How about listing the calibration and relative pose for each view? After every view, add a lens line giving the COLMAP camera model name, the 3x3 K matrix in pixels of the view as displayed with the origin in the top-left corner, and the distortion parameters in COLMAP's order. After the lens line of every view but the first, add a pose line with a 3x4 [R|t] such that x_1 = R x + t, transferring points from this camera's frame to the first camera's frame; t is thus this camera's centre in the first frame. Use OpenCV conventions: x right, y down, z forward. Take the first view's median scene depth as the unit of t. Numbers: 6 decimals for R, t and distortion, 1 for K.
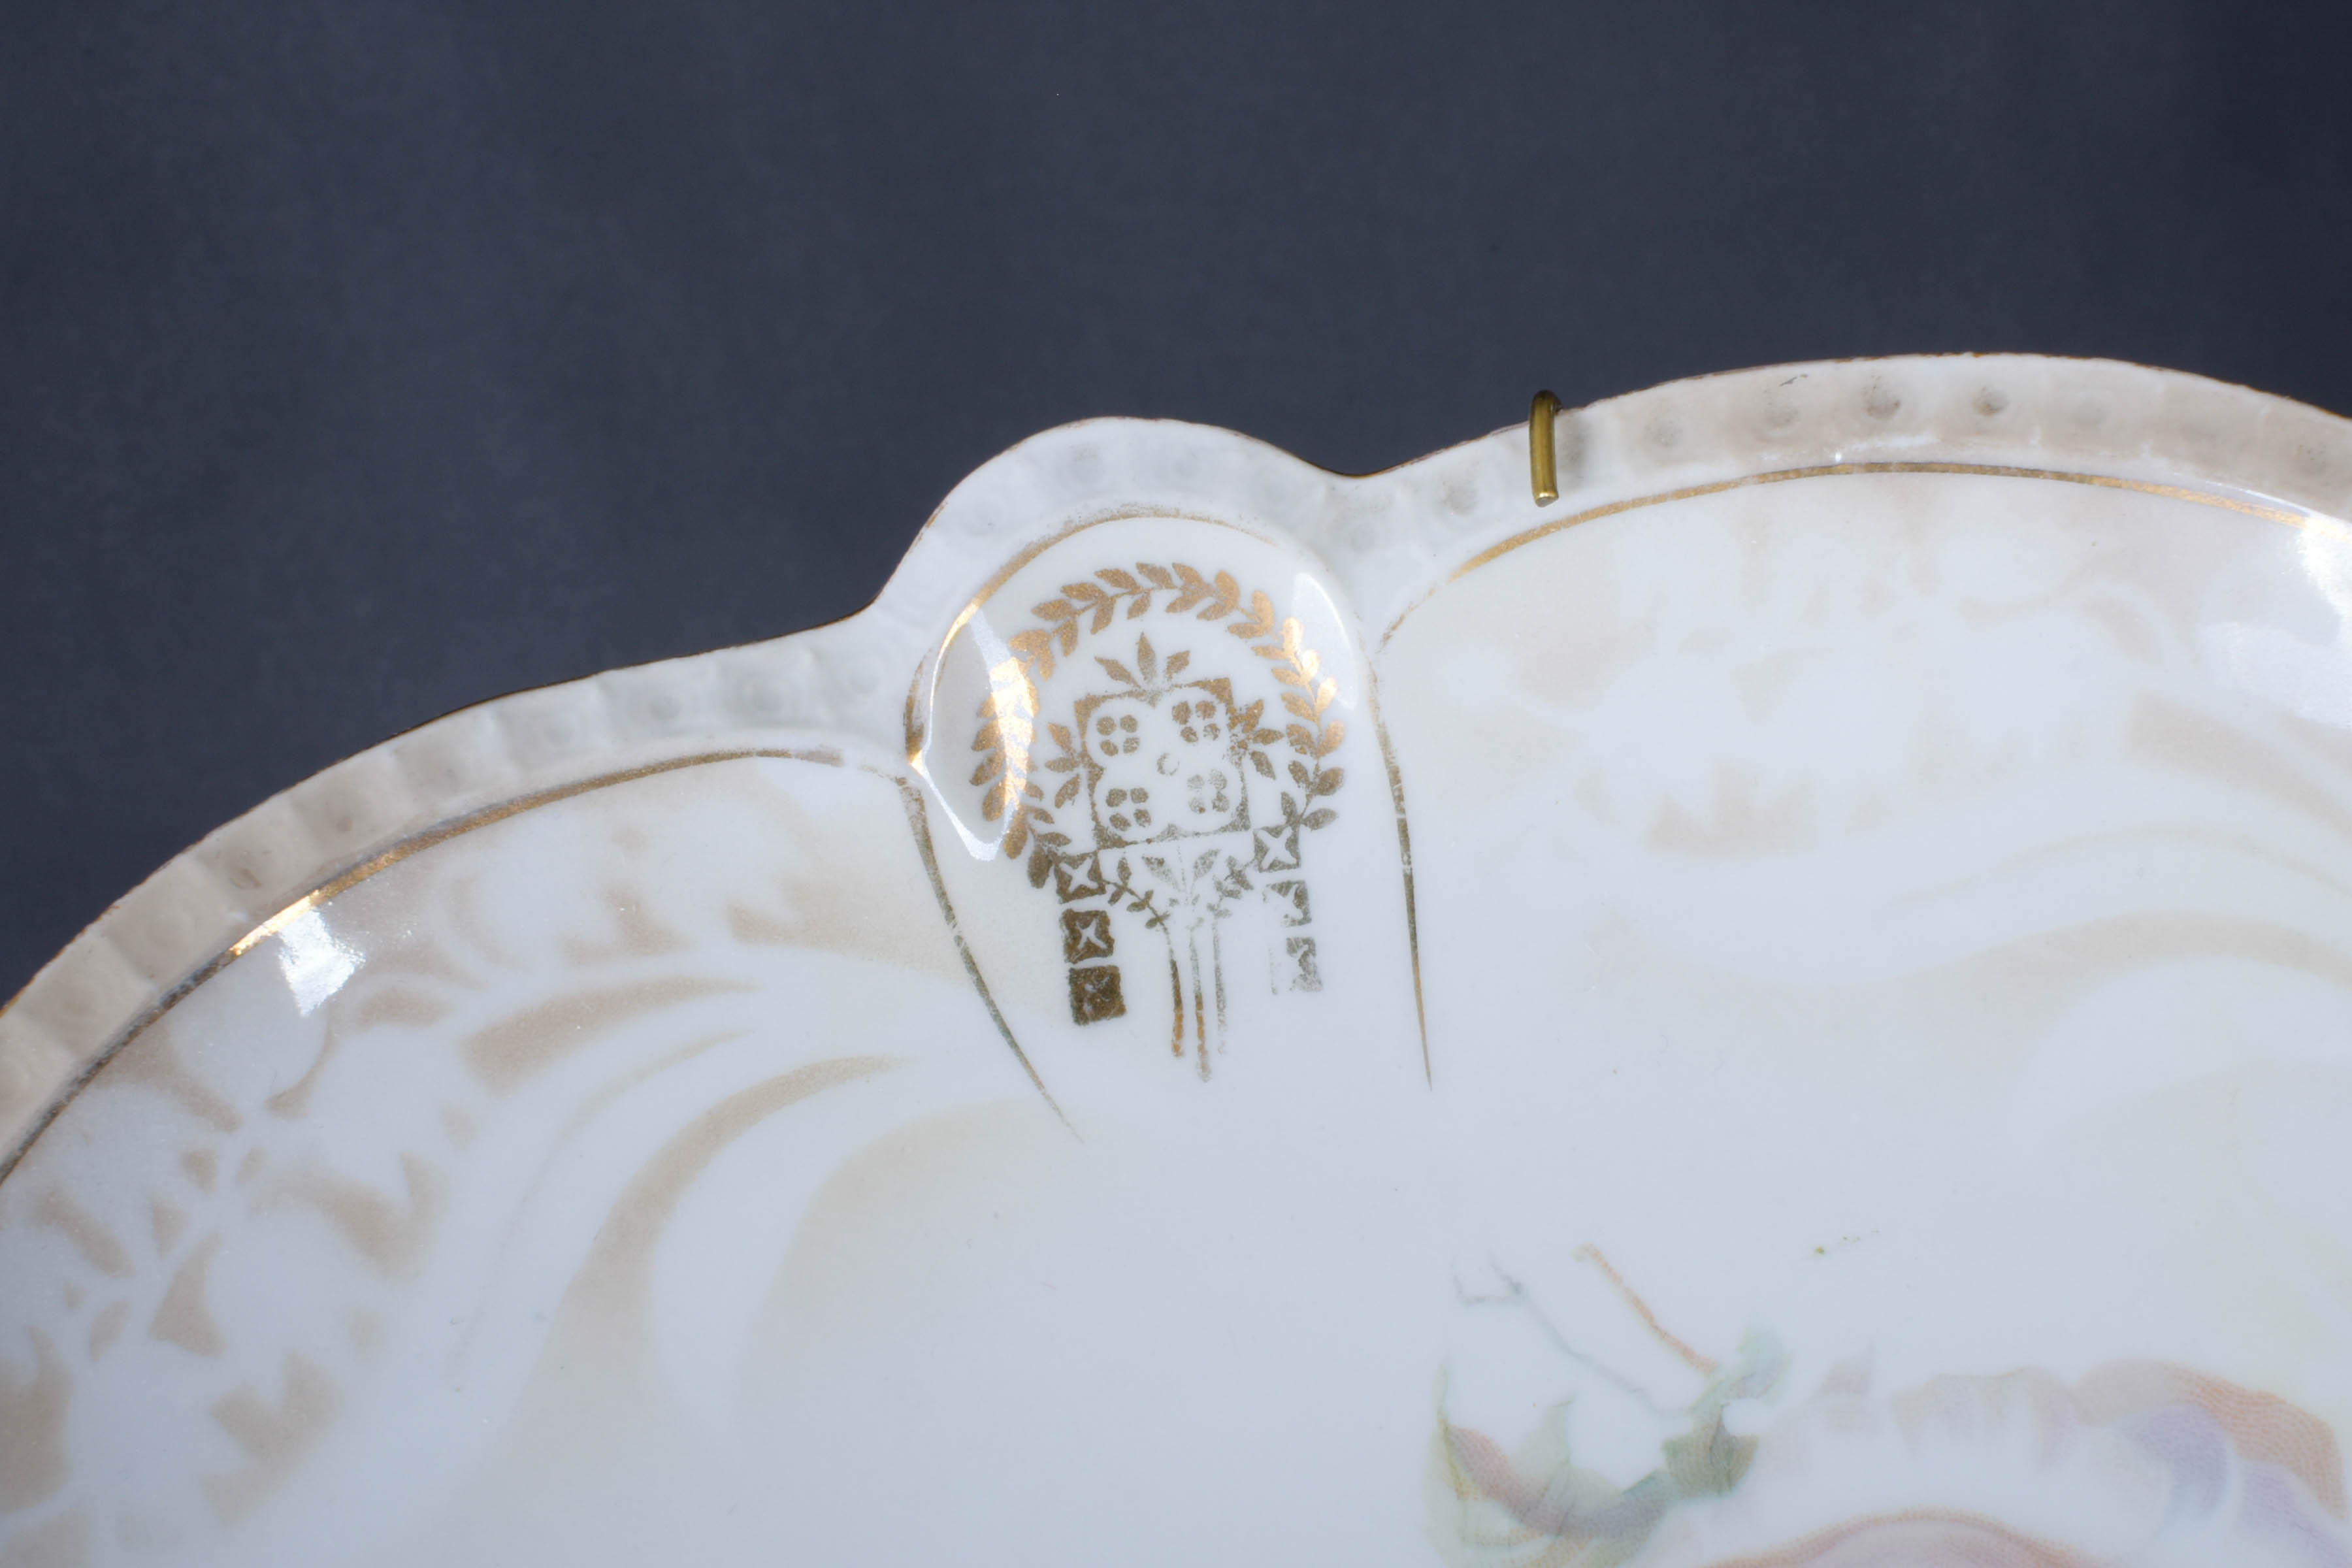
lens RADIAL K [[3595.2, 0, 1177.5], [0, 3595.2, 791.5], [0, 0, 1]] dist [-0.008411, 0.000000]
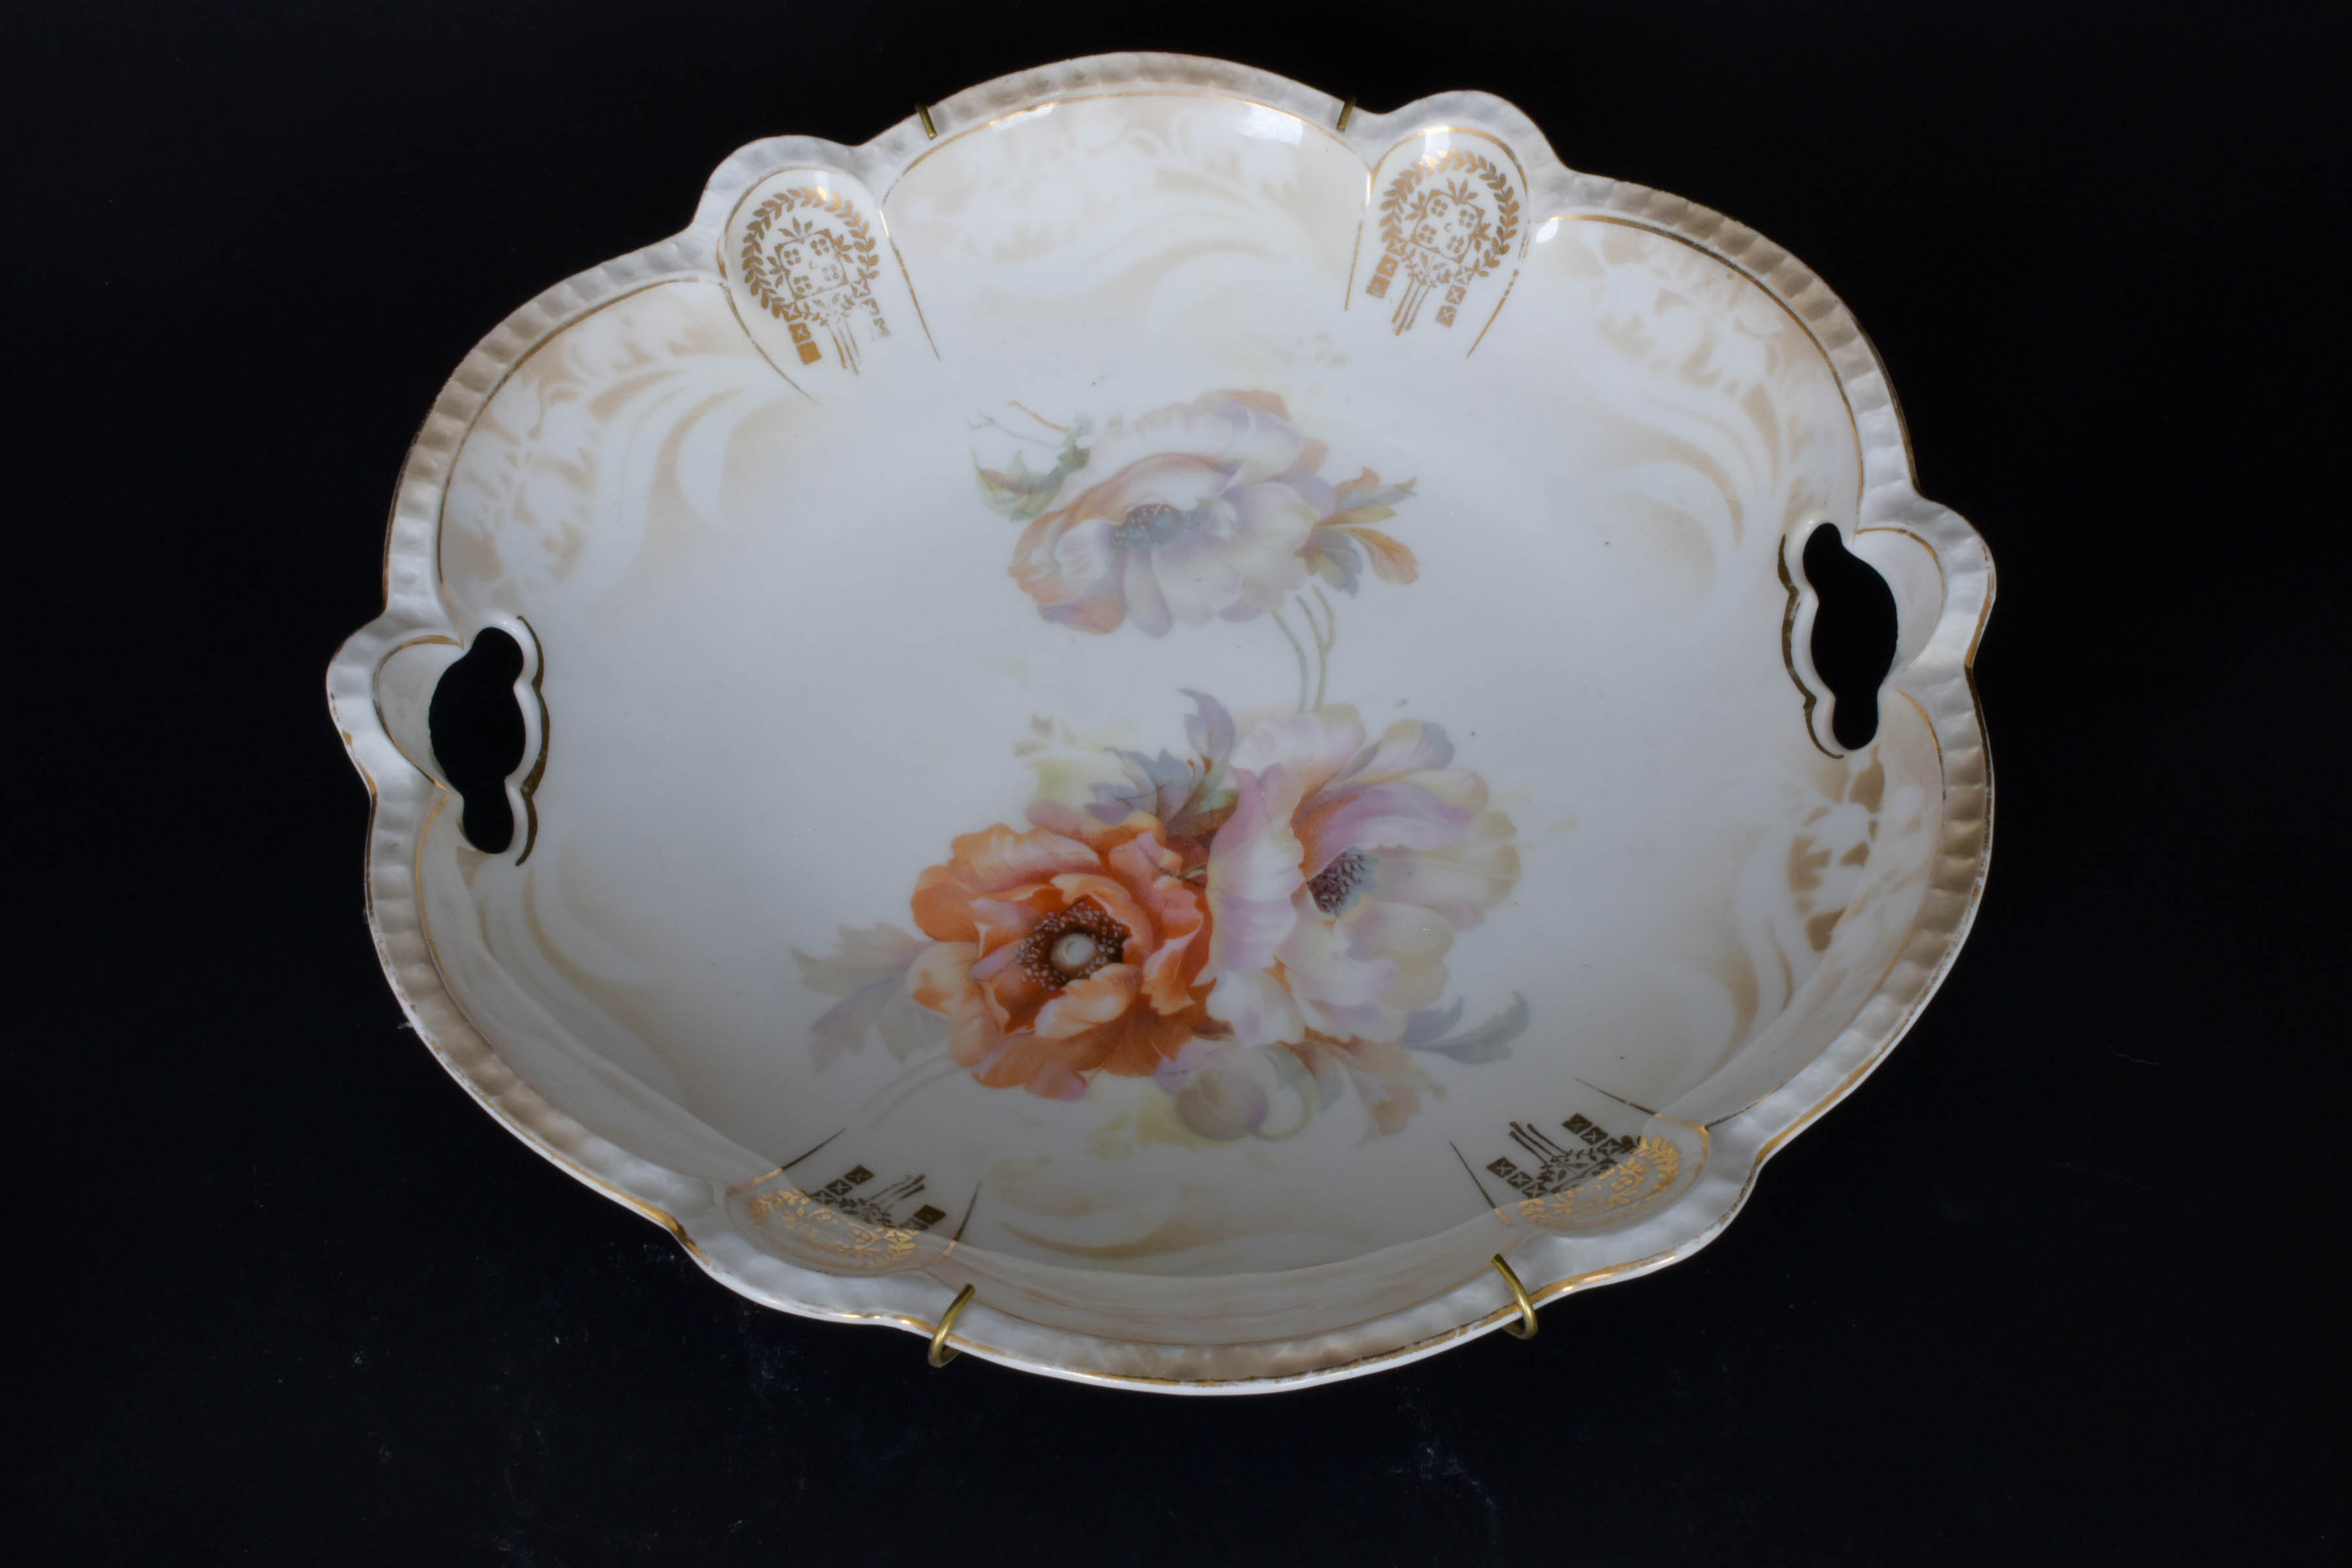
lens RADIAL K [[3595.2, 0, 1177.2], [0, 3595.2, 779.7], [0, 0, 1]] dist [-0.008411, 0.000000]
pose [[0.930770, -0.215549, 0.295305, -0.616682], [0.227330, 0.973801, -0.005722, 0.437747], [-0.286335, 0.072458, 0.955386, -1.566021]]
